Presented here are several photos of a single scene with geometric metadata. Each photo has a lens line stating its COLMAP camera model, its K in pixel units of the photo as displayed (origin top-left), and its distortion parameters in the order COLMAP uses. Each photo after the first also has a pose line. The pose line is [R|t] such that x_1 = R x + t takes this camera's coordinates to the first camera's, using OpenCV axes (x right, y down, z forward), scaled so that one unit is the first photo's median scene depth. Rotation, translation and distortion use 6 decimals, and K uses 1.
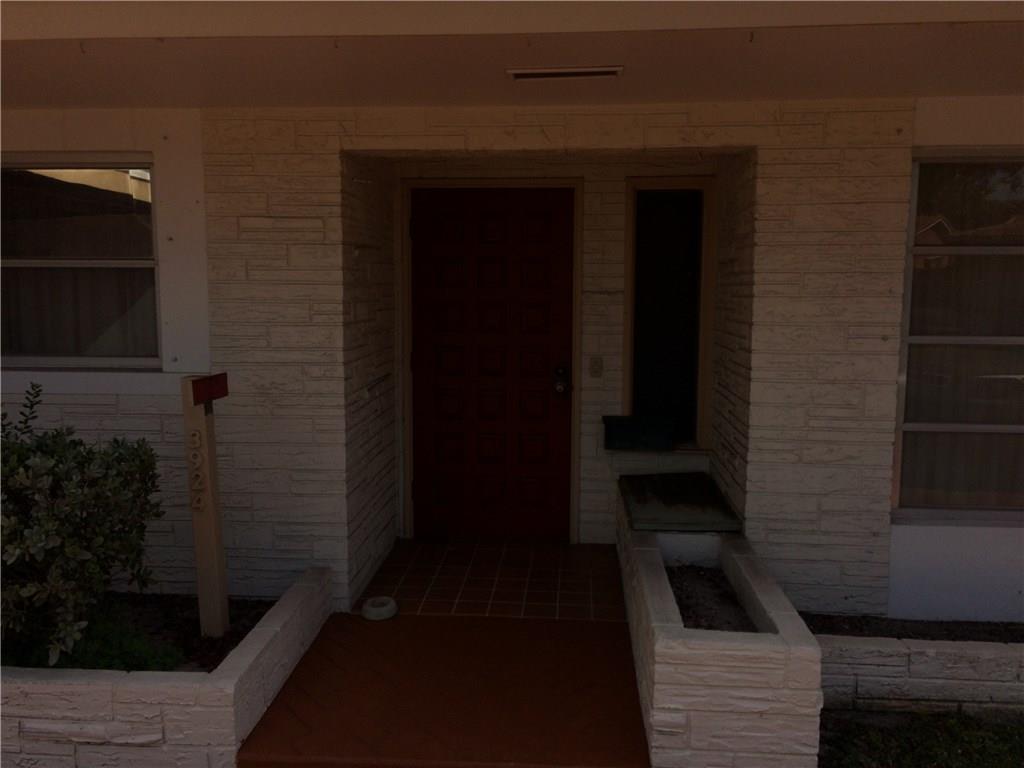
lens RADIAL K [[876.2, 0, 508.0], [0, 876.2, 378.4], [0, 0, 1]] dist [0.070725, -0.011034]
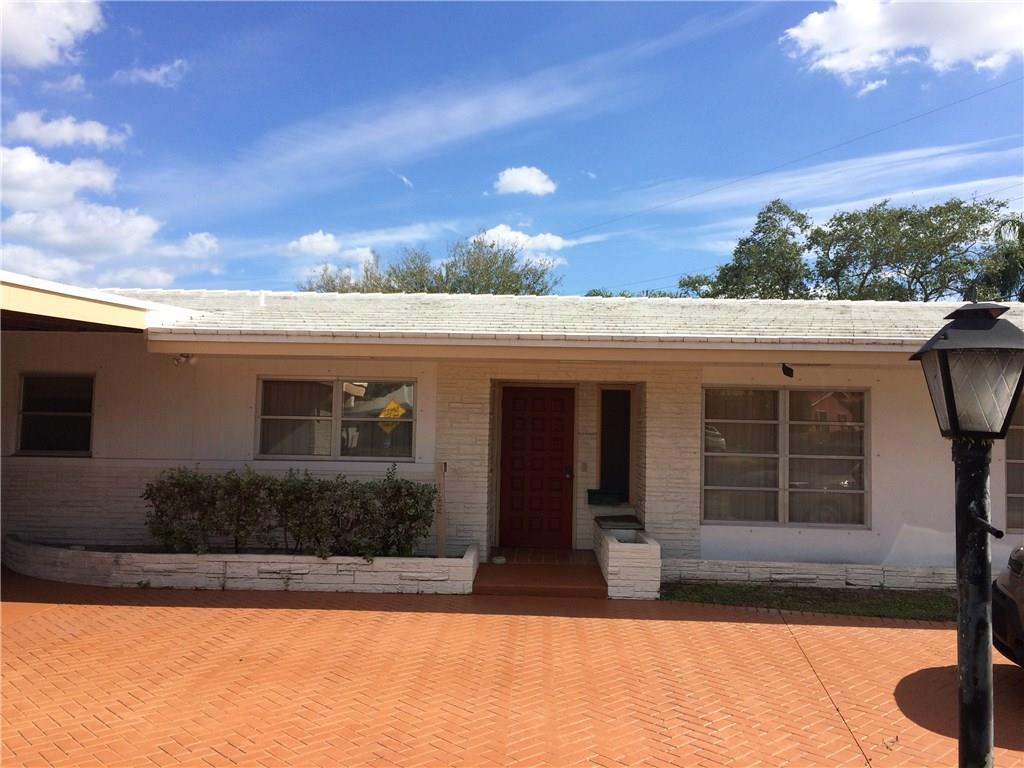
lens RADIAL K [[876.2, 0, 510.7], [0, 876.2, 382.2], [0, 0, 1]] dist [0.070725, -0.011034]
pose [[0.998866, 0.018135, 0.044026, -0.239051], [-0.011135, 0.987959, -0.154316, 0.152617], [-0.046295, 0.153651, 0.987040, -1.556352]]
